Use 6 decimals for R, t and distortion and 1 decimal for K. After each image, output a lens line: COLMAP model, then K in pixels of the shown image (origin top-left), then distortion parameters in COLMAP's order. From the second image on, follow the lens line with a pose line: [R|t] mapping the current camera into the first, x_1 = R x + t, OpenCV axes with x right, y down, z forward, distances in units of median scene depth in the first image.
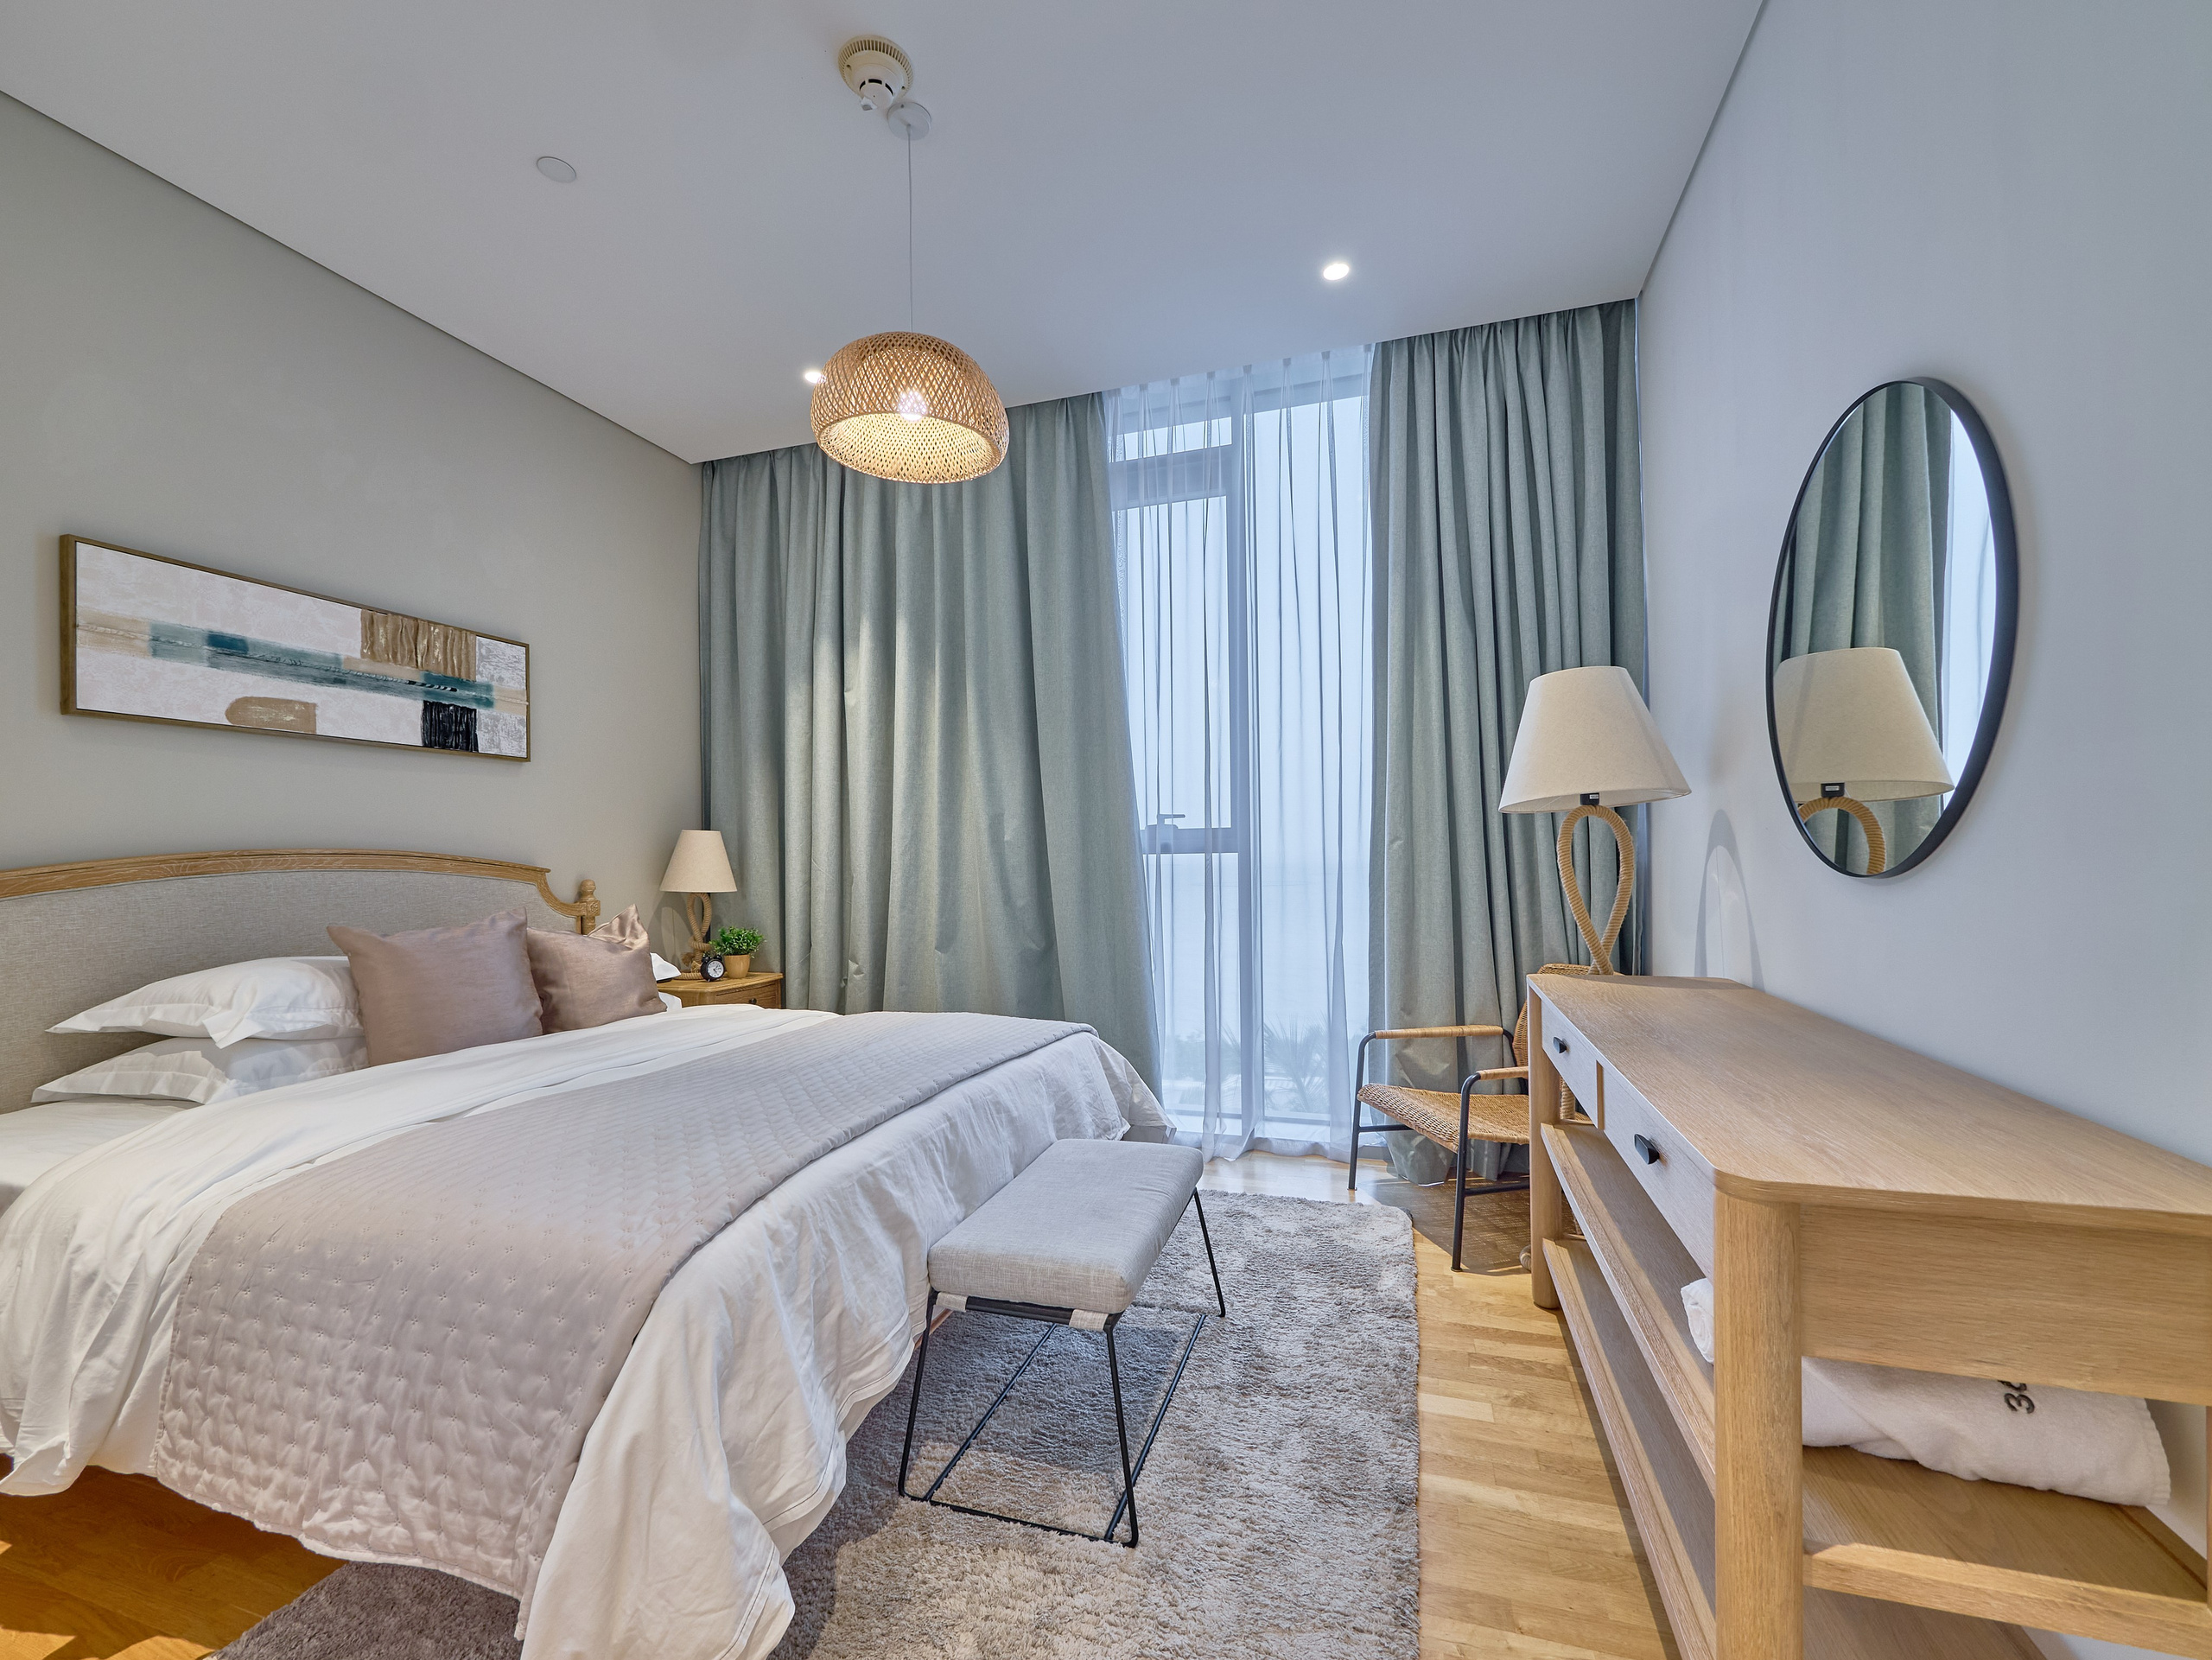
lens RADIAL K [[940.3, 0, 1123.0], [0, 940.3, 830.4], [0, 0, 1]] dist [-0.002087, -0.000168]
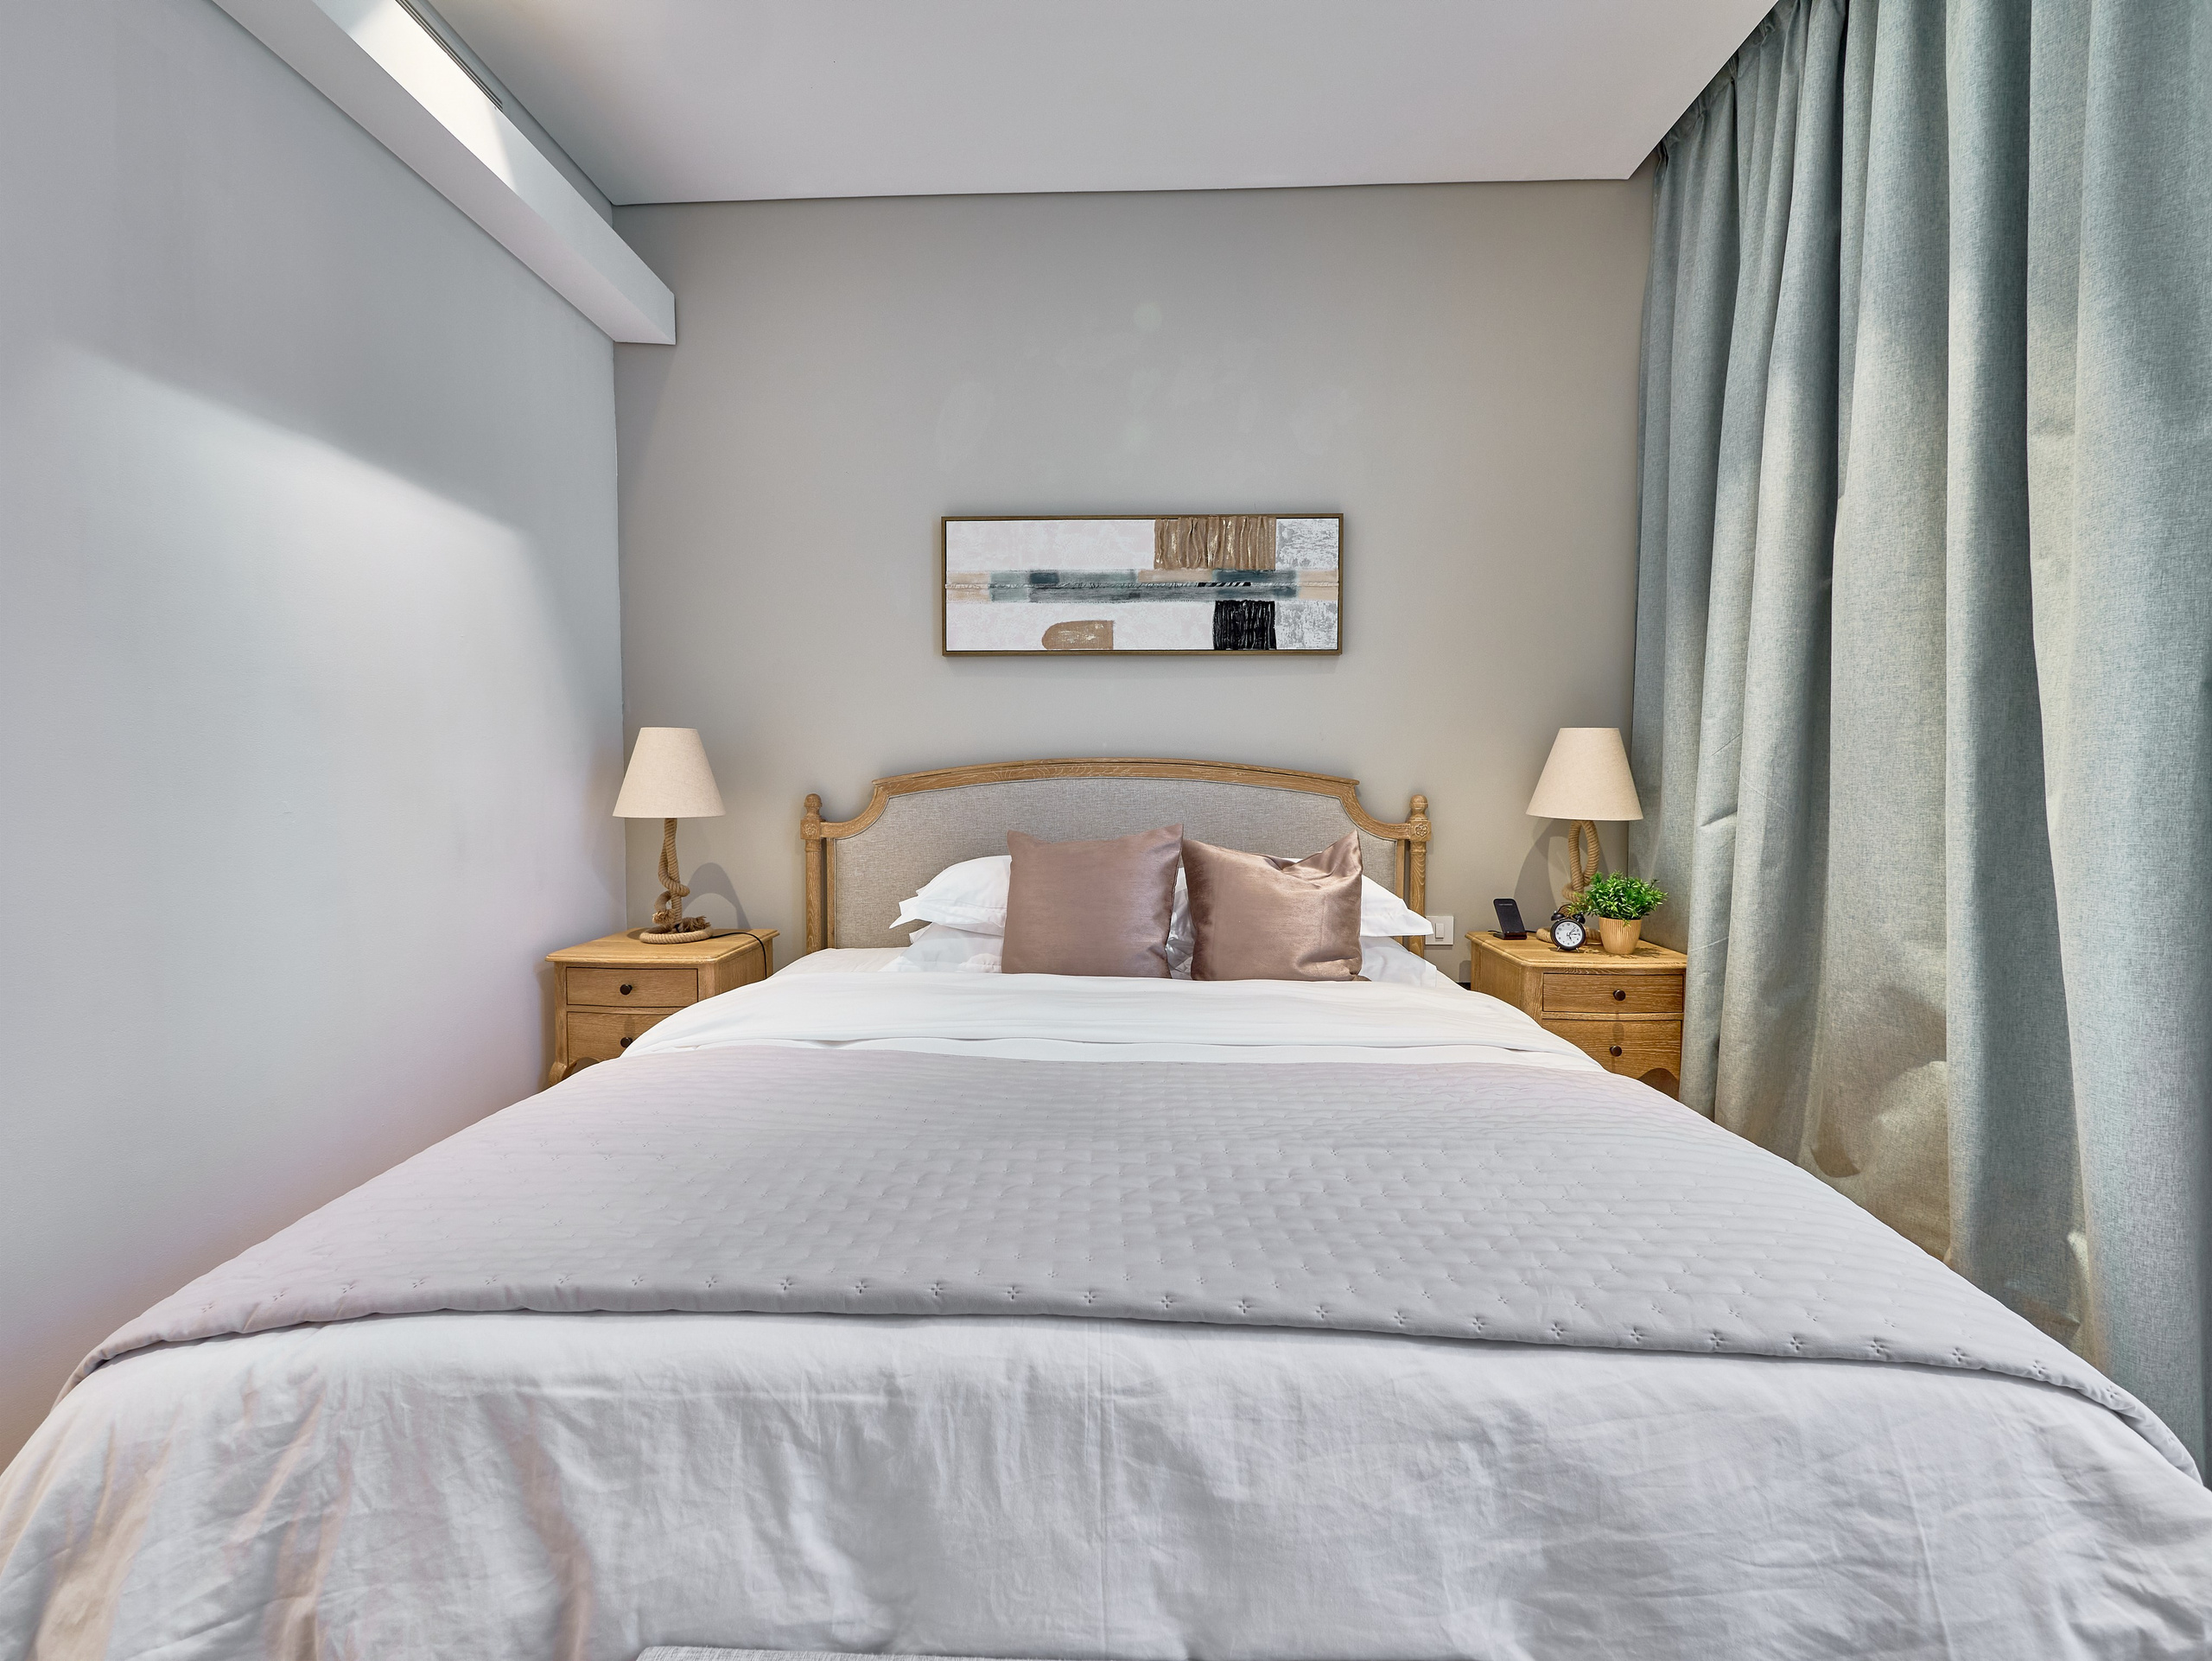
lens RADIAL K [[929.7, 0, 1069.5], [0, 929.7, 813.6], [0, 0, 1]] dist [-0.007655, 0.000630]
pose [[0.255094, 0.052178, -0.965507, 0.149824], [0.023858, 0.997899, 0.060232, 0.017634], [0.966622, -0.038400, 0.253314, 0.662233]]
